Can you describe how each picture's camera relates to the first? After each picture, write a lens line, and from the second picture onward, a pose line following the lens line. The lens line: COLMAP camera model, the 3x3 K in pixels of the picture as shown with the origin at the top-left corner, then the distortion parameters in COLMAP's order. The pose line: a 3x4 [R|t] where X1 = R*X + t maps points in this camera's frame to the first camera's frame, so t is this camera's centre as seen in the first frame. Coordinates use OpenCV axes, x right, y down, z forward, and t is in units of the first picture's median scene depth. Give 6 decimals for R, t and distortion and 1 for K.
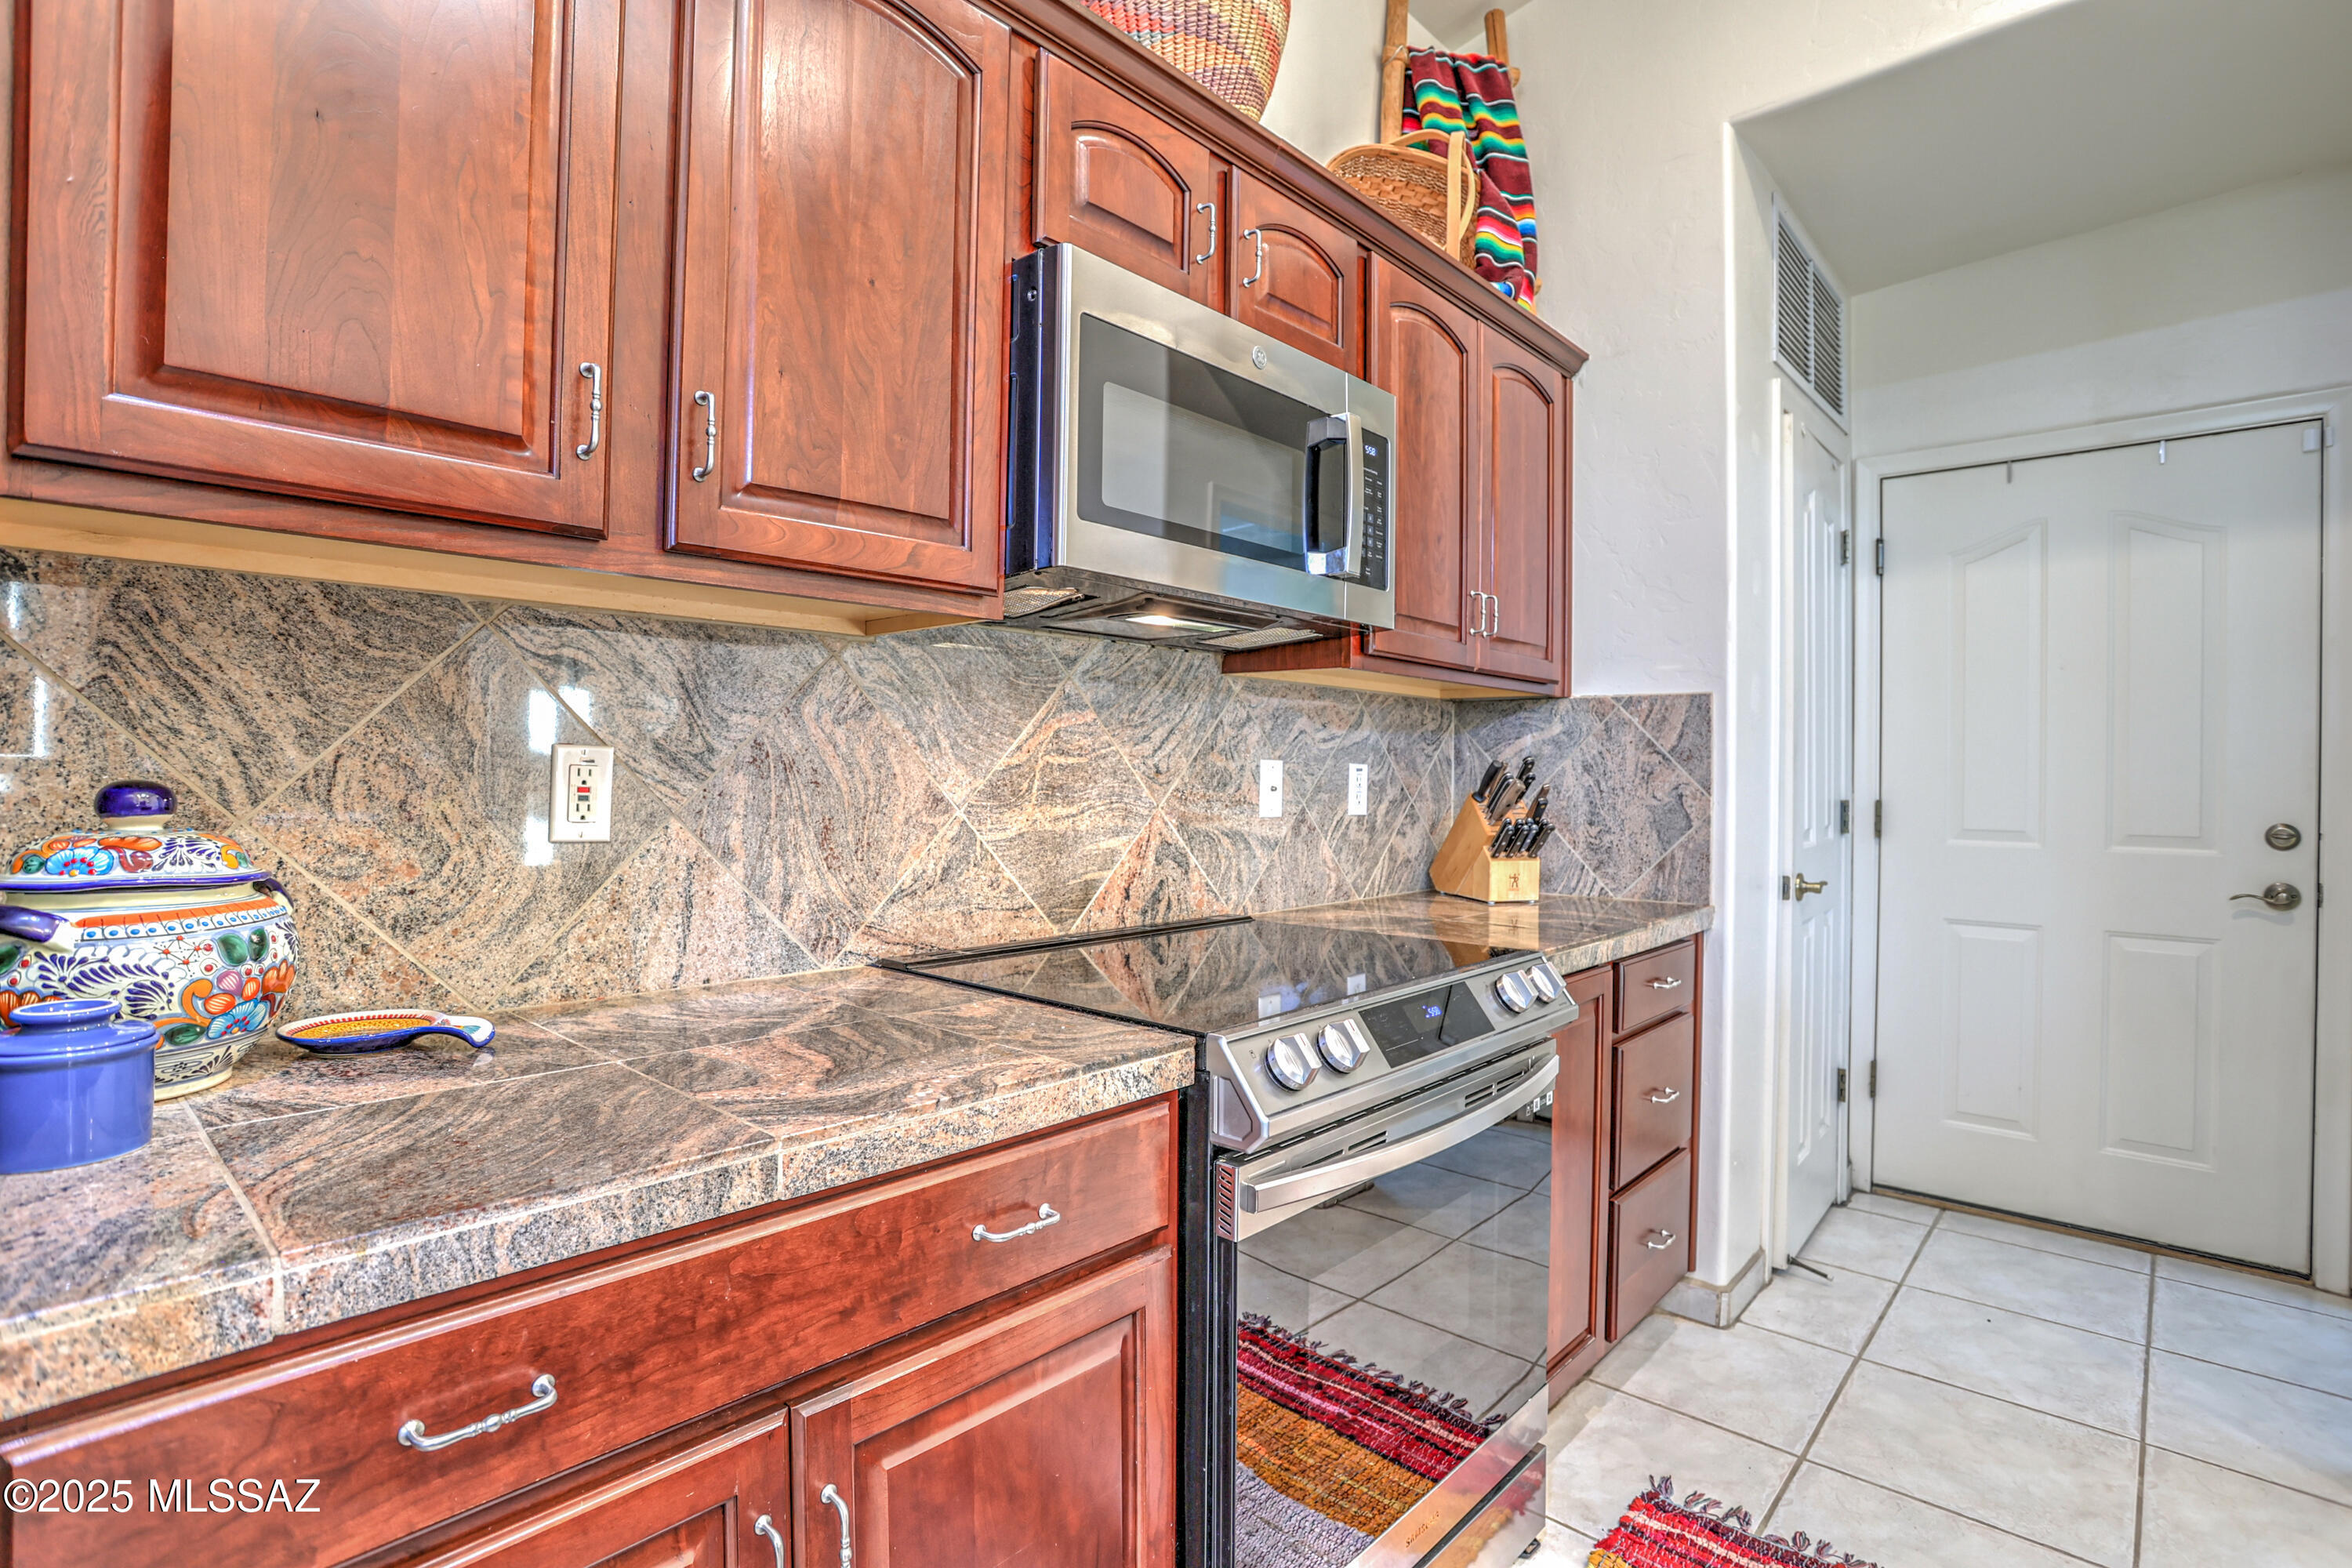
lens RADIAL K [[1142.7, 0, 1169.3], [0, 1142.7, 769.0], [0, 0, 1]] dist [-0.080317, 0.031326]
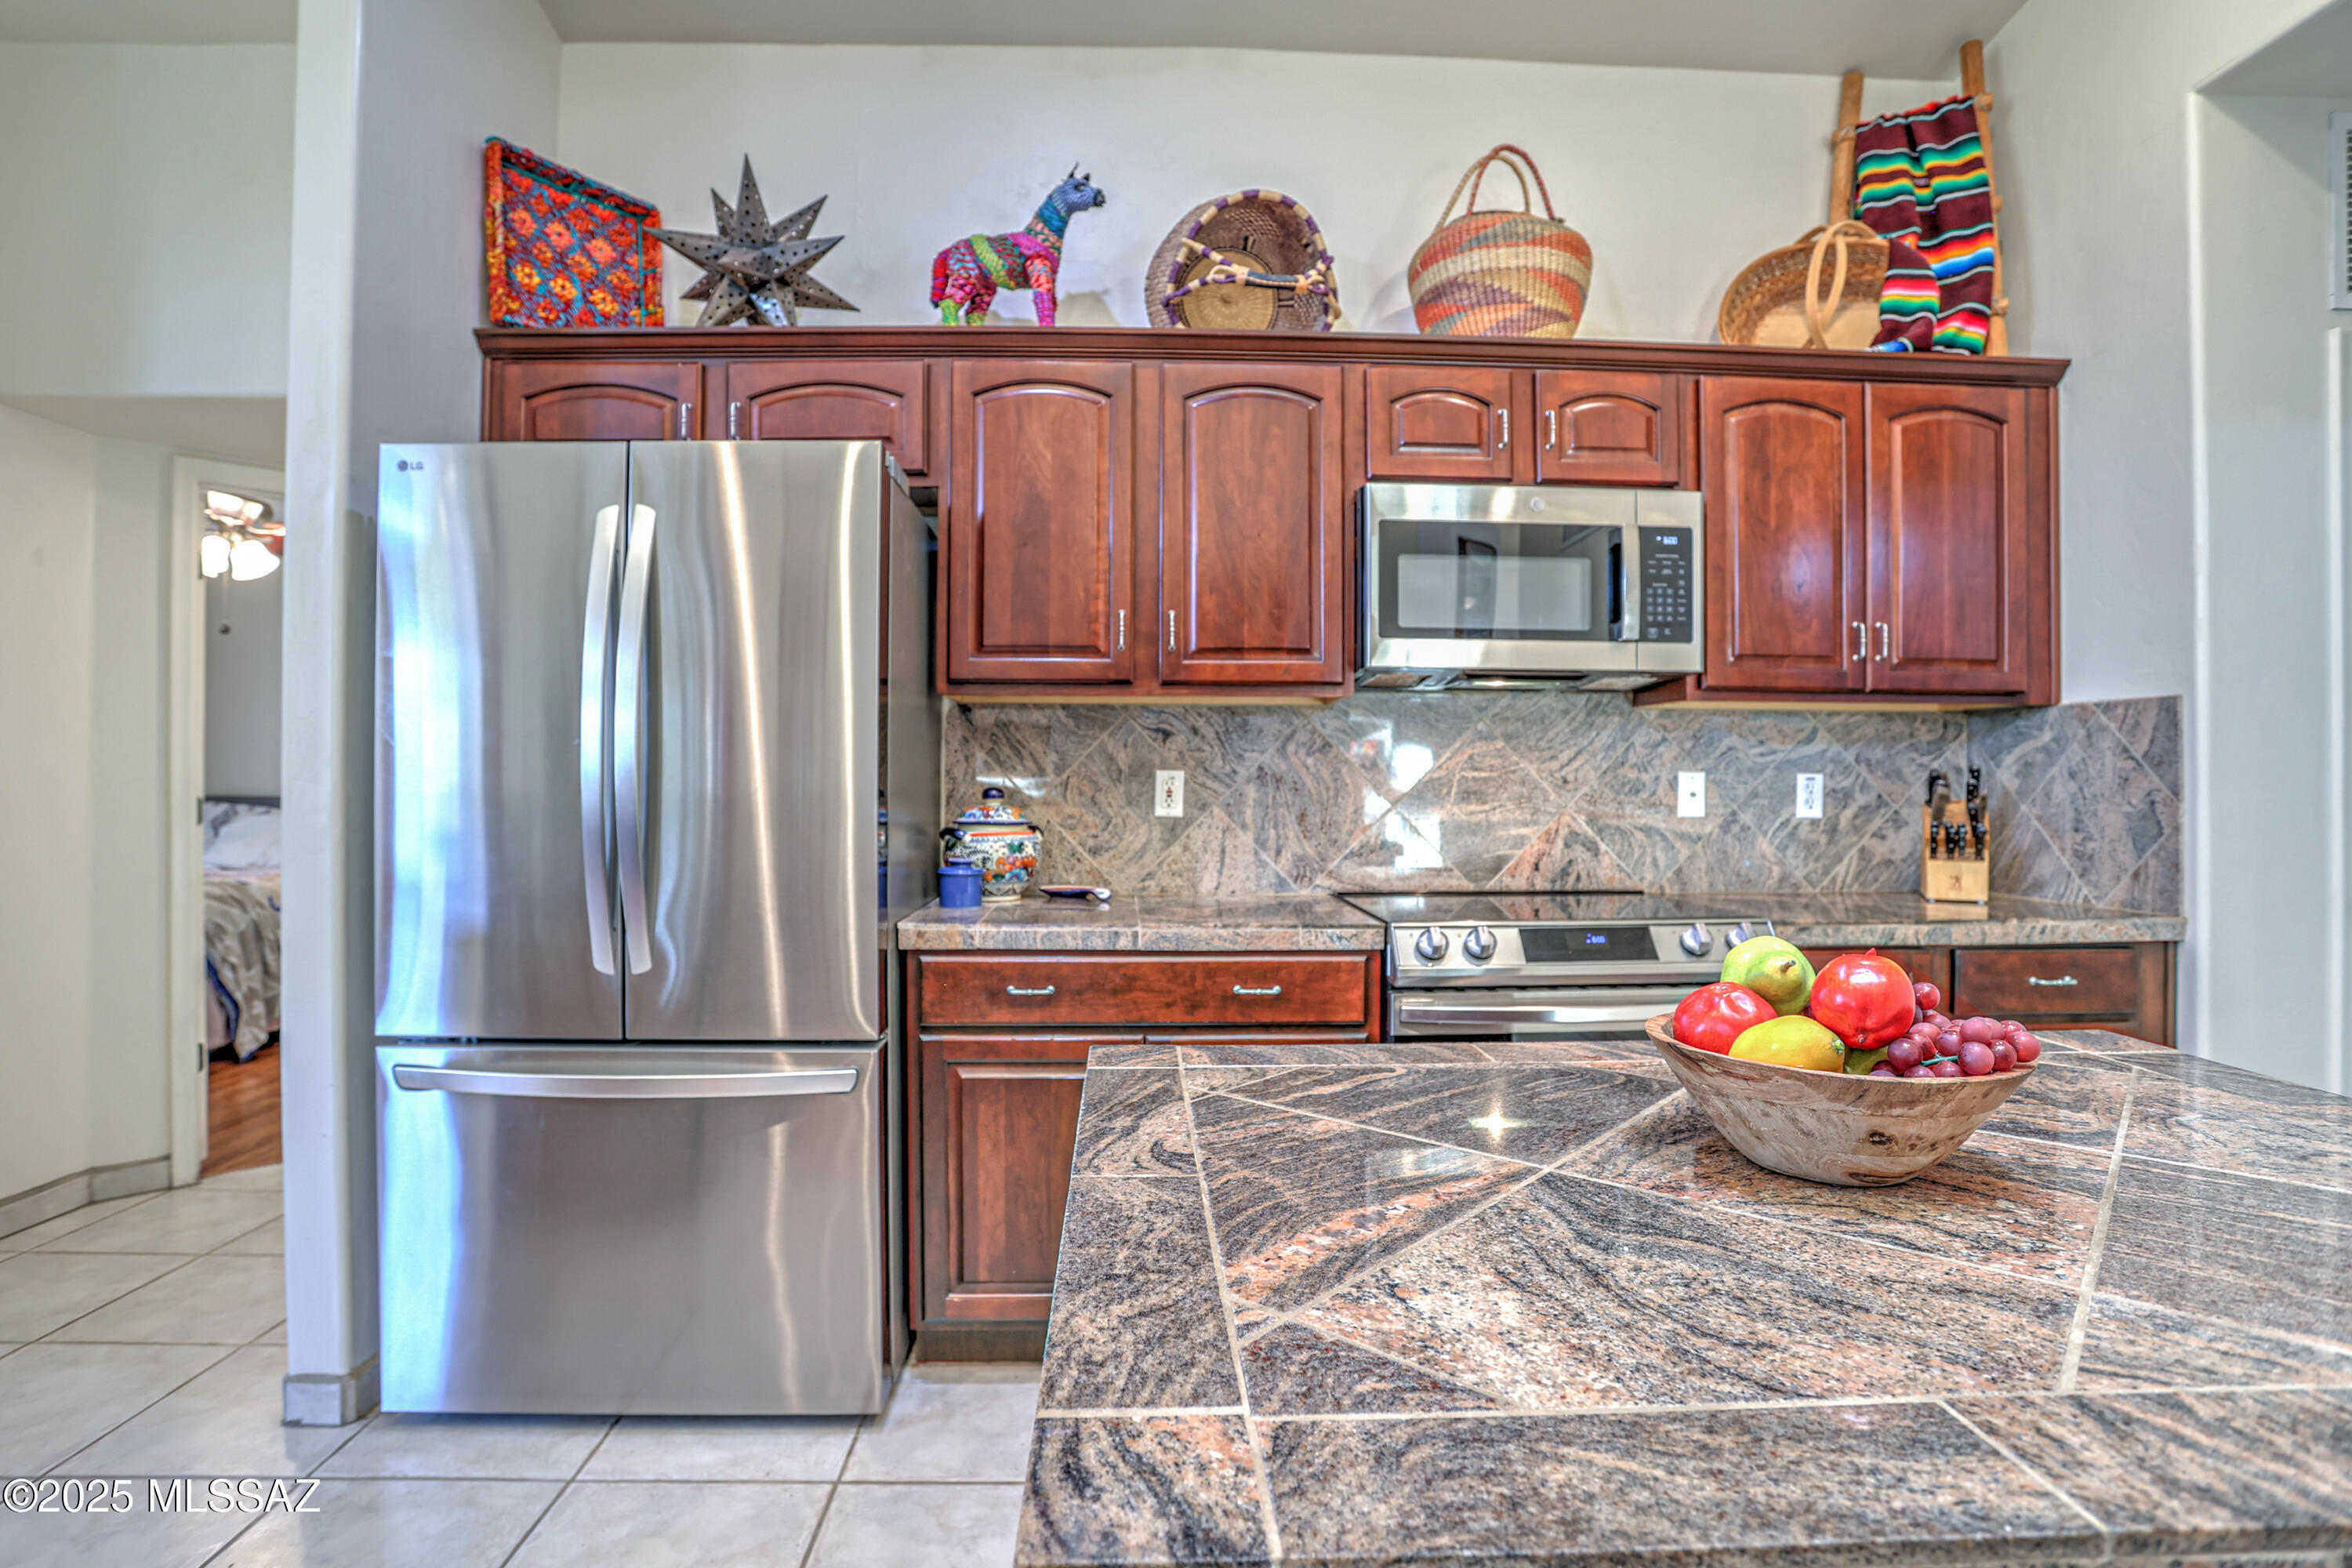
lens RADIAL K [[1142.7, 0, 1169.3], [0, 1142.7, 769.0], [0, 0, 1]] dist [-0.080317, 0.031326]
pose [[0.706762, -0.015415, -0.707283, 0.633132], [0.005622, 0.999853, -0.016173, 0.006644], [0.707429, 0.007454, 0.706745, -0.324706]]
